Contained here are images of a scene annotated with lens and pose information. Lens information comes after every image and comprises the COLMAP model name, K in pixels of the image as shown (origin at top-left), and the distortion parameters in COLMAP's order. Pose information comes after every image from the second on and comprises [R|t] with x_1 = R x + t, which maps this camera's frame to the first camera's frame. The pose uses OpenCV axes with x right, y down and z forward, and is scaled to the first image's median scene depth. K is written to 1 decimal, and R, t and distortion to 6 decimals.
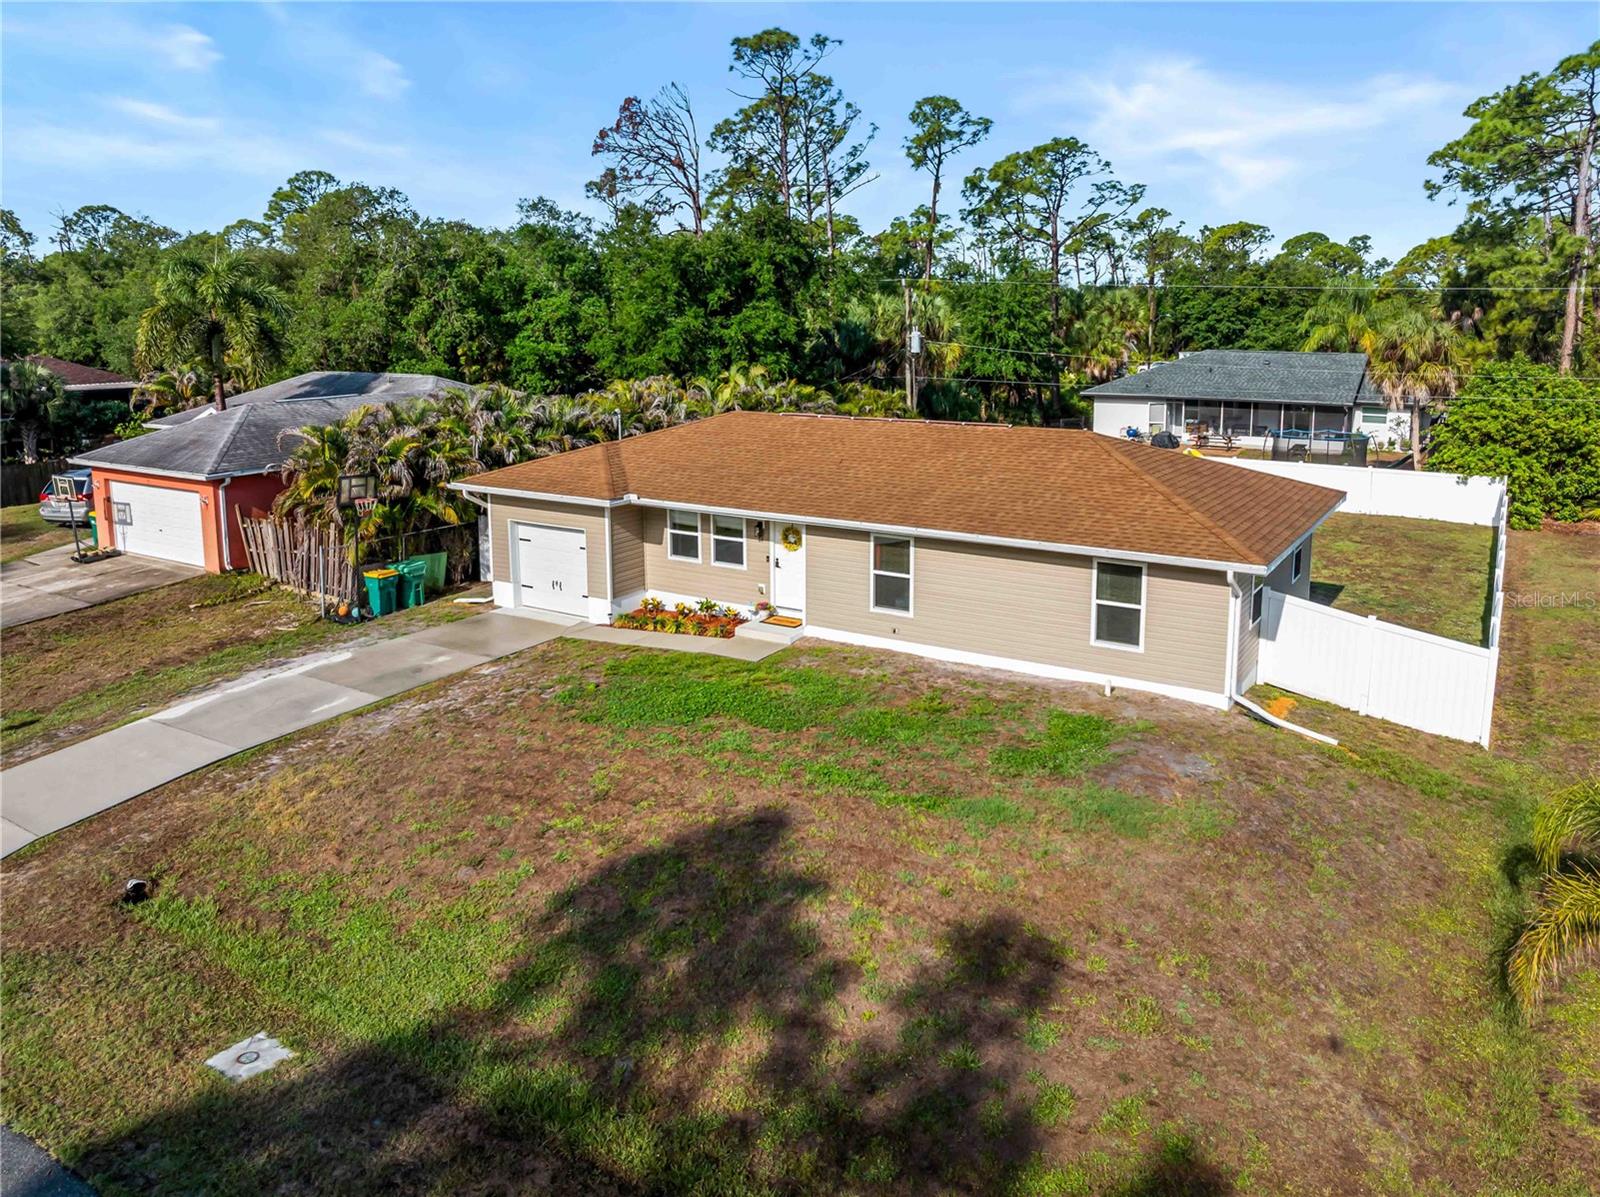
lens RADIAL K [[1166.7, 0, 822.6], [0, 1166.7, 495.0], [0, 0, 1]] dist [-0.033420, 0.000914]
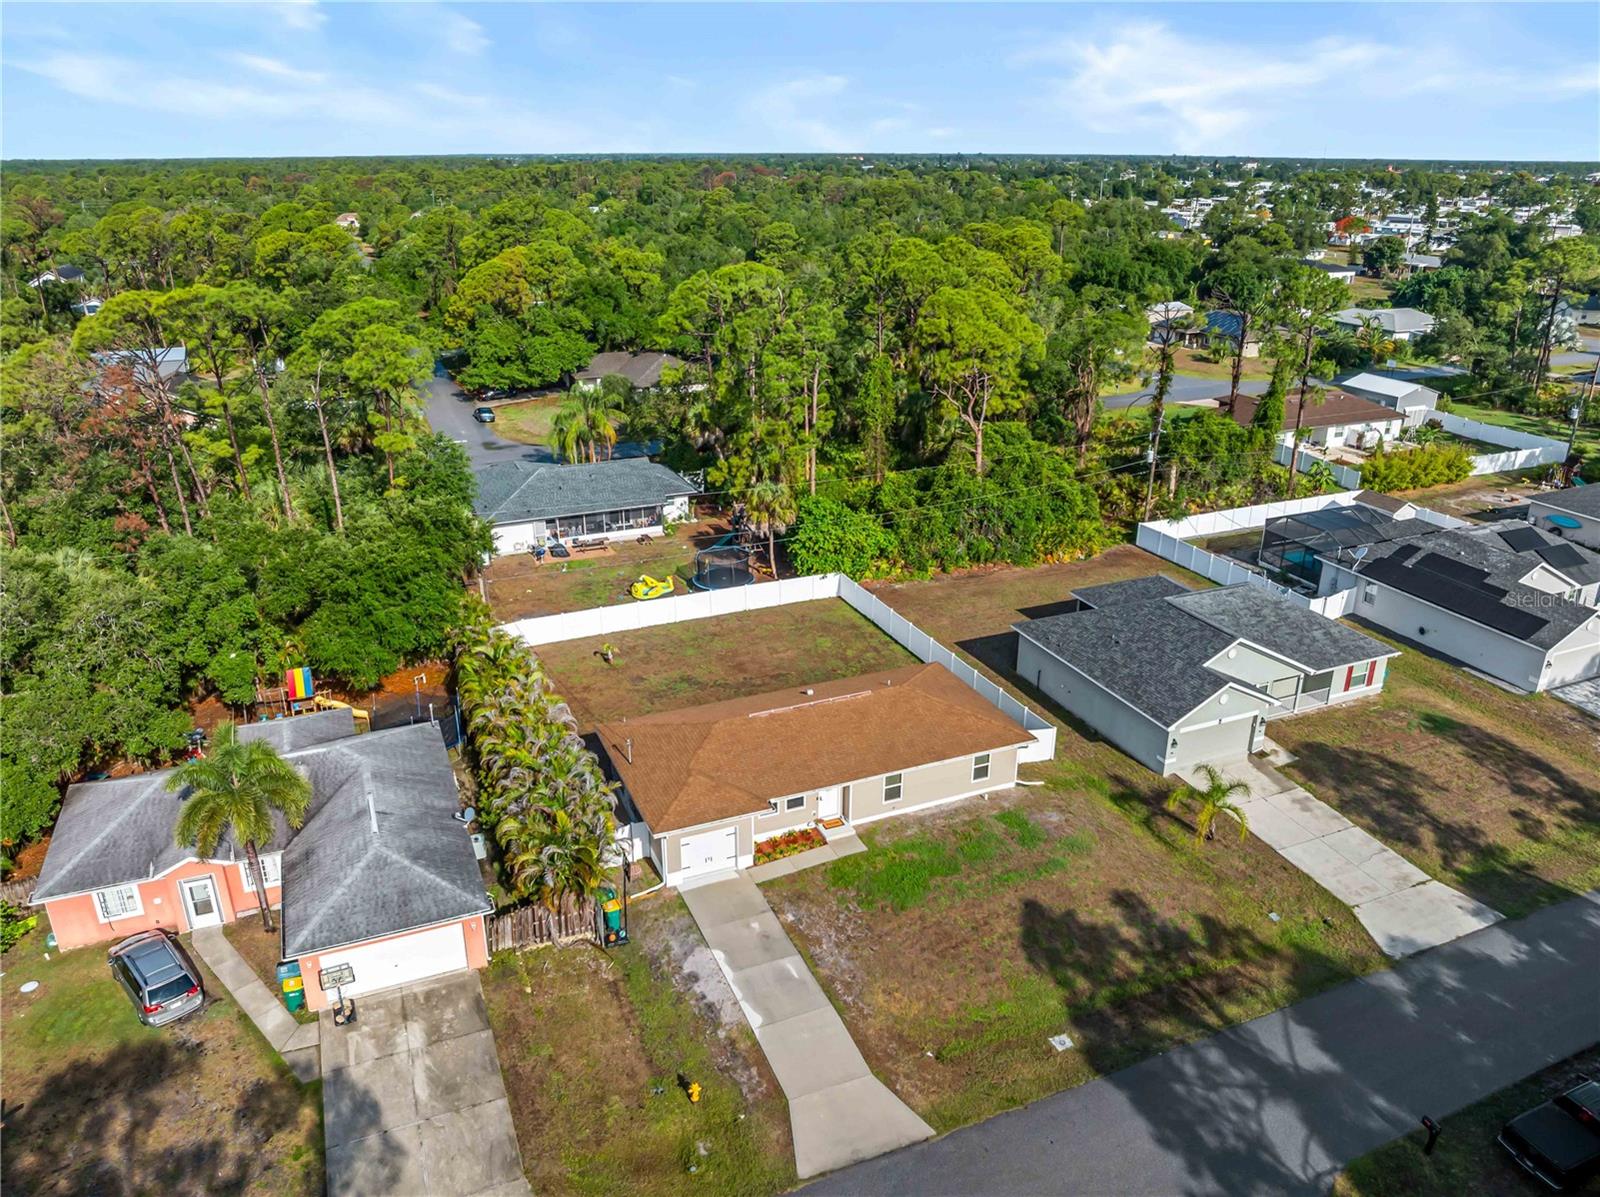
lens RADIAL K [[1128.3, 0, 807.3], [0, 1128.3, 602.6], [0, 0, 1]] dist [-0.027691, -0.002268]
pose [[0.570173, -0.302562, 0.763779, -1.504522], [0.119681, 0.950383, 0.287139, -0.863332], [-0.812760, -0.072309, 0.578094, -0.084674]]
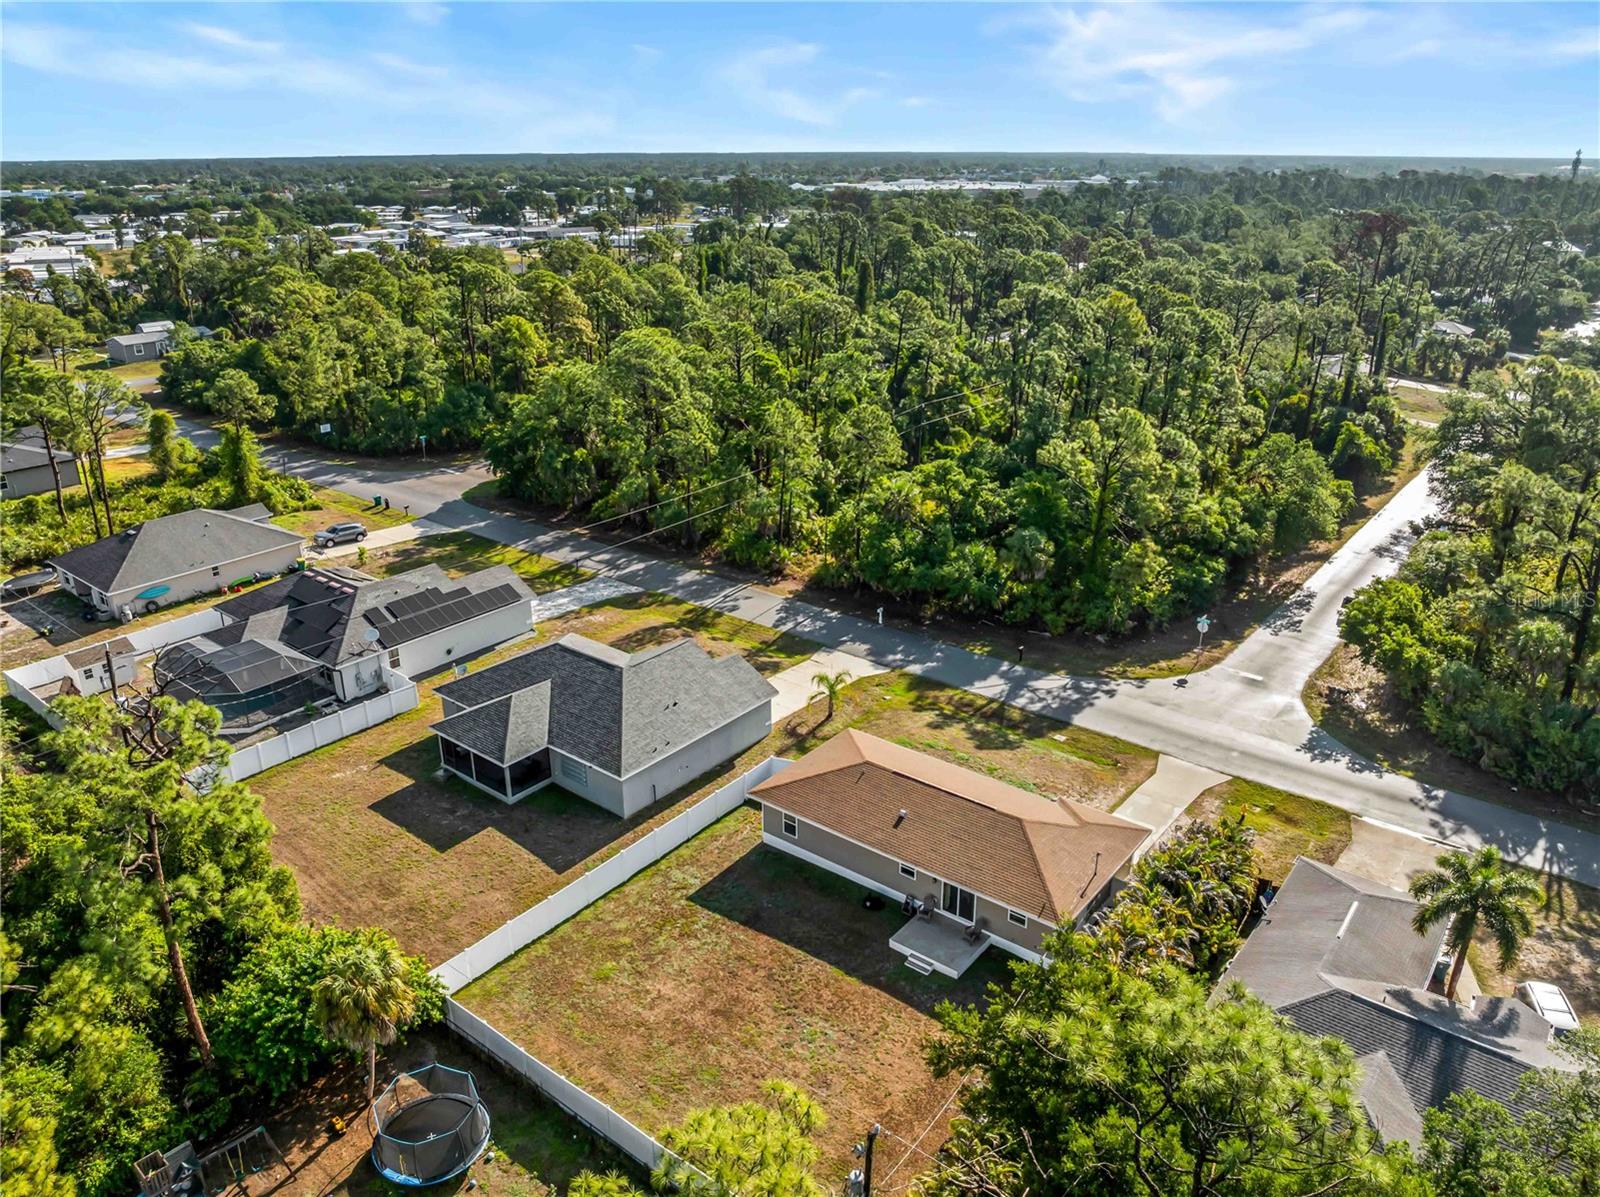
lens RADIAL K [[1122.7, 0, 800.0], [0, 1122.7, 598.5], [0, 0, 1]] dist [0.001586, -0.000167]
pose [[-0.992355, -0.041660, 0.116171, 0.108248], [0.023804, 0.859018, 0.511392, -1.644289], [-0.121097, 0.510248, -0.851459, 2.983200]]
